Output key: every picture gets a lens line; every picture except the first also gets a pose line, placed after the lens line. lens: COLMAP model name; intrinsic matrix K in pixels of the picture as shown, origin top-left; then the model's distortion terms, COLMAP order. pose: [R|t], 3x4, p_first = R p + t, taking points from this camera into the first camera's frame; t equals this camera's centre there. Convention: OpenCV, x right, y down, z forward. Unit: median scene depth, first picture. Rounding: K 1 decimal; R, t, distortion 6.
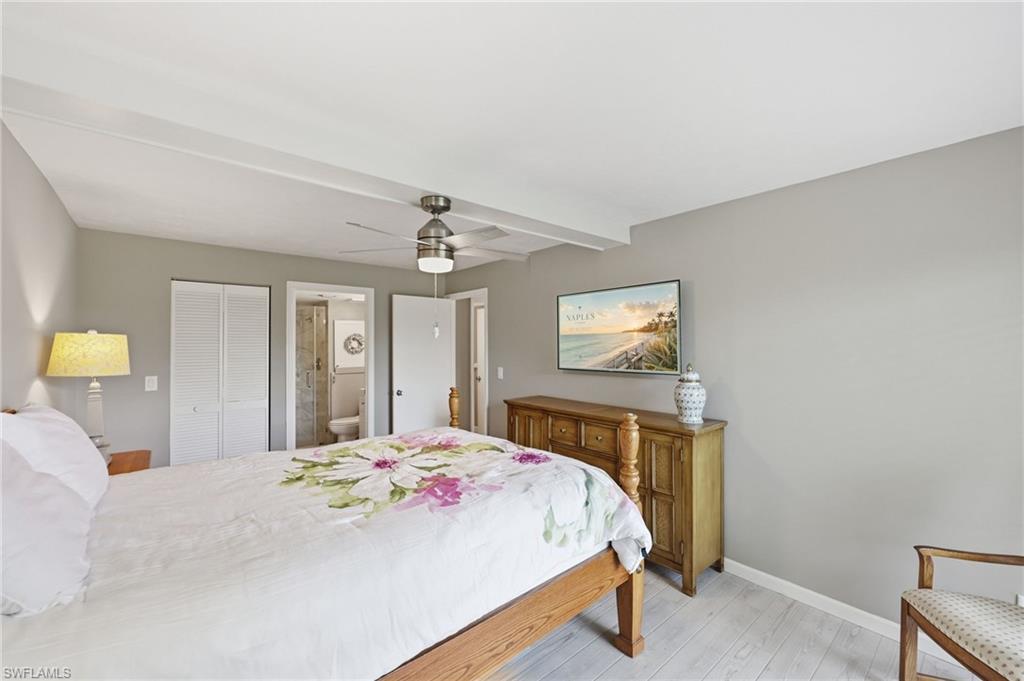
lens RADIAL K [[417.8, 0, 501.2], [0, 417.8, 341.5], [0, 0, 1]] dist [0.000104, -0.000283]
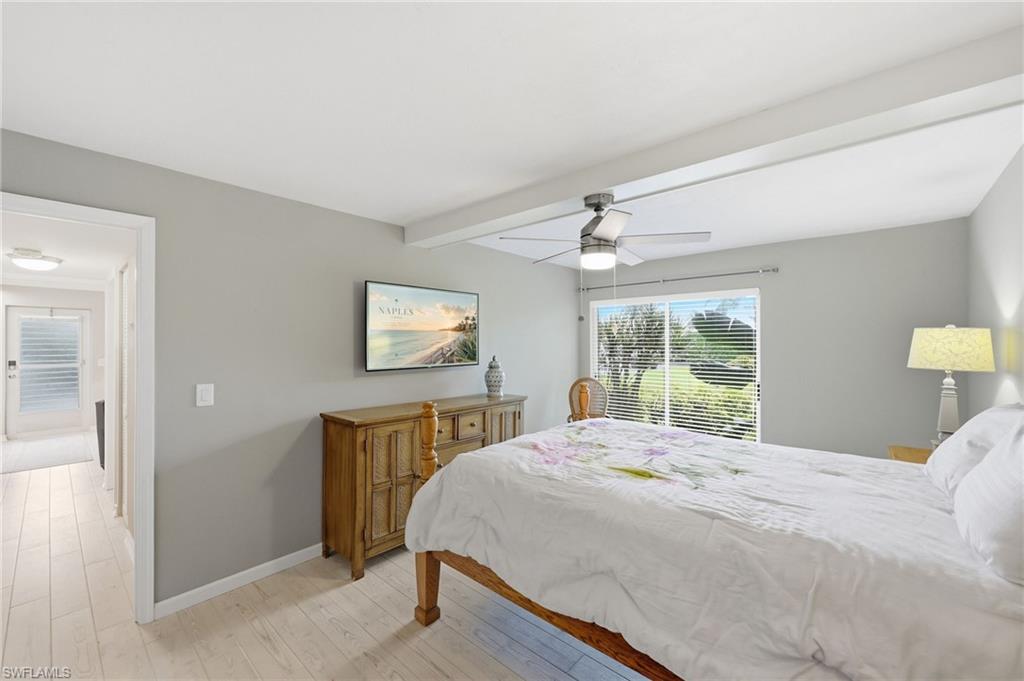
lens RADIAL K [[414.8, 0, 509.7], [0, 414.8, 342.0], [0, 0, 1]] dist [-0.001184, -0.000092]
pose [[-0.168856, -0.000028, 0.985641, -0.849381], [-0.010094, 0.999948, -0.001701, 0.009140], [-0.985589, -0.010236, -0.168847, 1.043058]]
